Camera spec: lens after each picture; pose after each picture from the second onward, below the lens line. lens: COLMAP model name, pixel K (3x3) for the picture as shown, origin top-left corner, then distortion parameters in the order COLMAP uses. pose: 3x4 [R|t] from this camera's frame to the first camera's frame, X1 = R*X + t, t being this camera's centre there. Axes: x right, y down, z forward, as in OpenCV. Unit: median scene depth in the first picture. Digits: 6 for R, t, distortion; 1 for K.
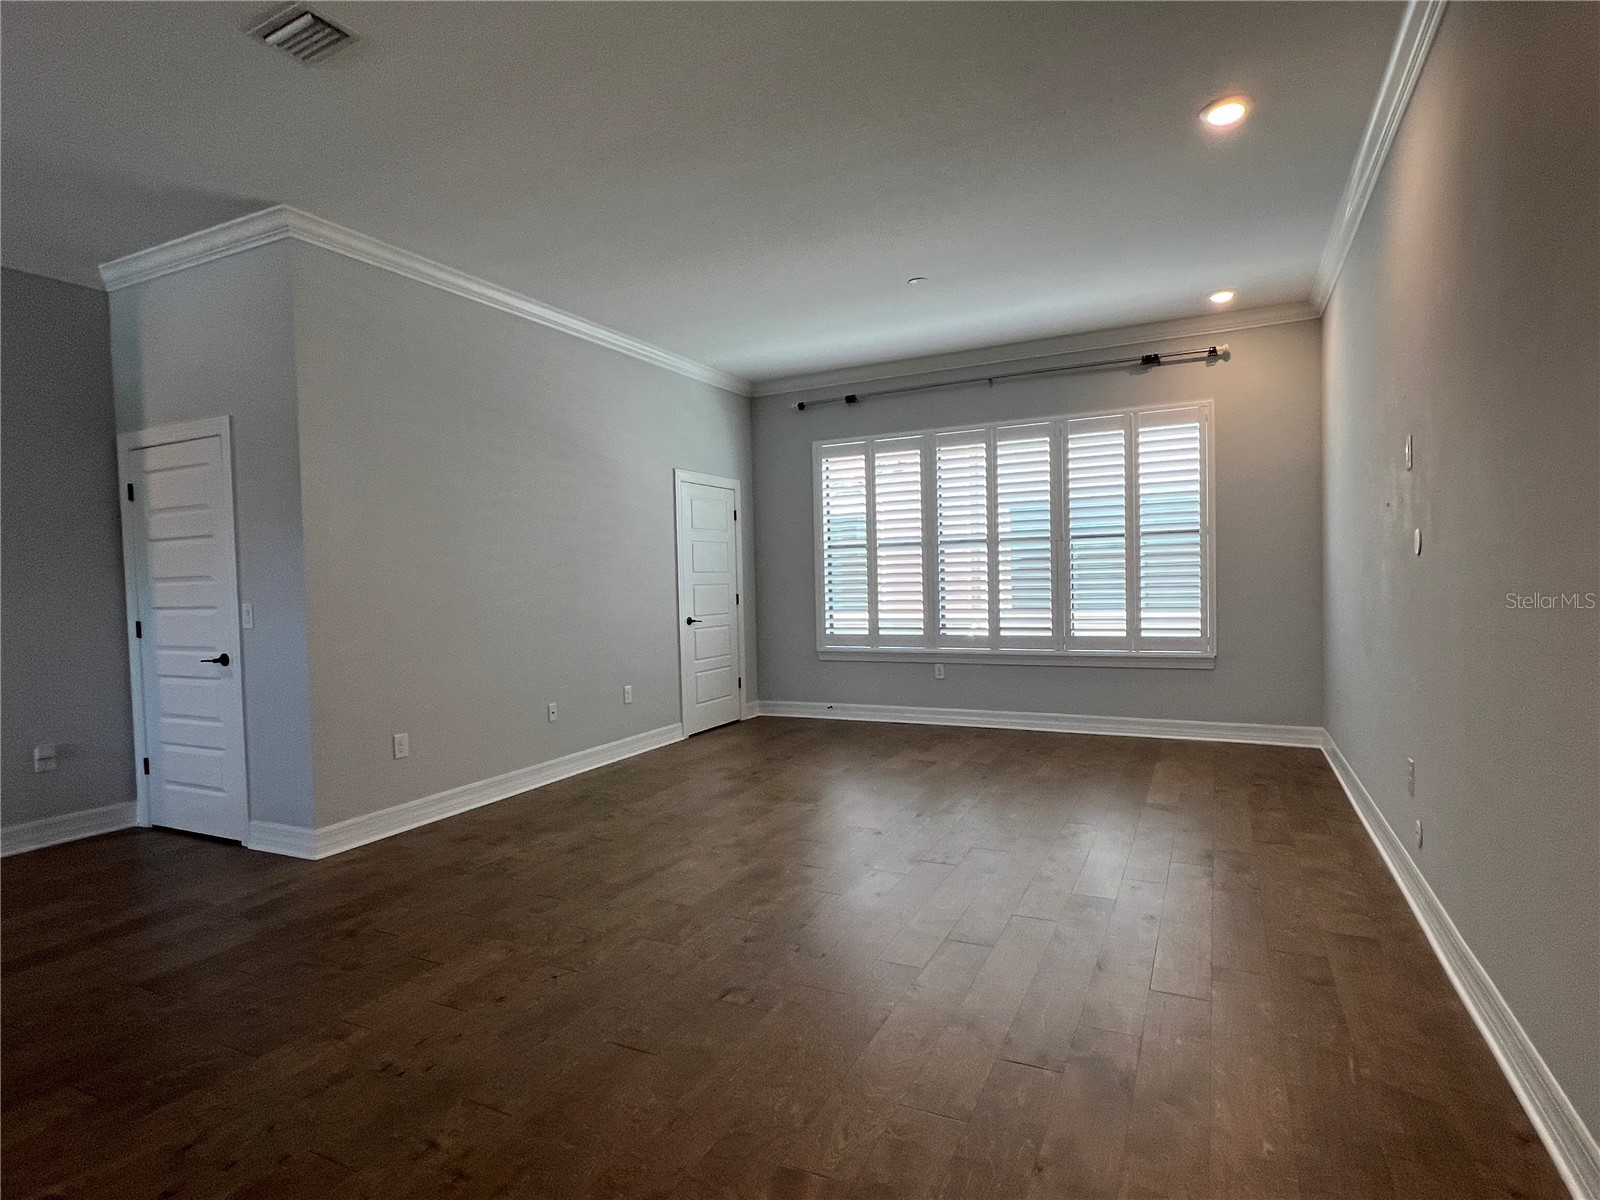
lens RADIAL K [[829.3, 0, 809.7], [0, 829.3, 600.5], [0, 0, 1]] dist [0.011053, 0.001667]
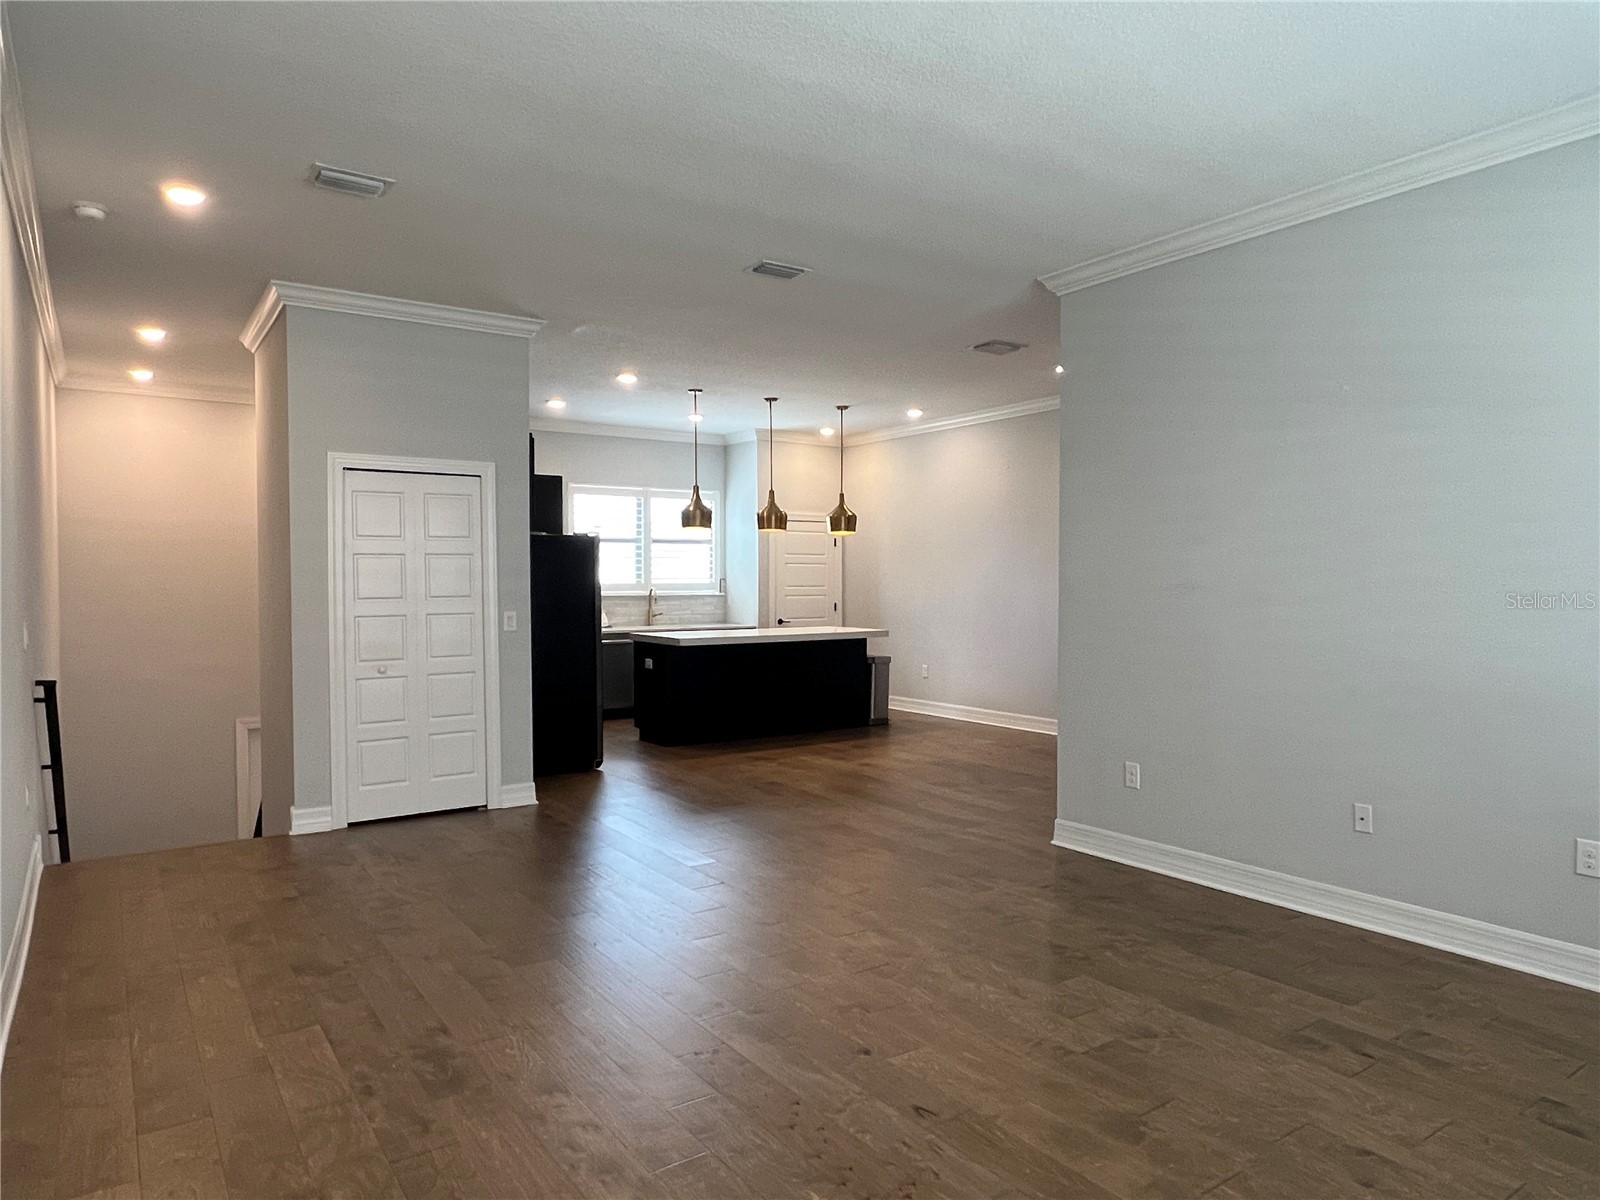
lens RADIAL K [[990.7, 0, 801.7], [0, 990.7, 601.7], [0, 0, 1]] dist [-0.006064, -0.000783]
pose [[-0.485310, 0.041863, -0.873340, 0.460705], [-0.008300, 0.998588, 0.052479, -0.055393], [0.874303, 0.032717, -0.484277, 0.825743]]
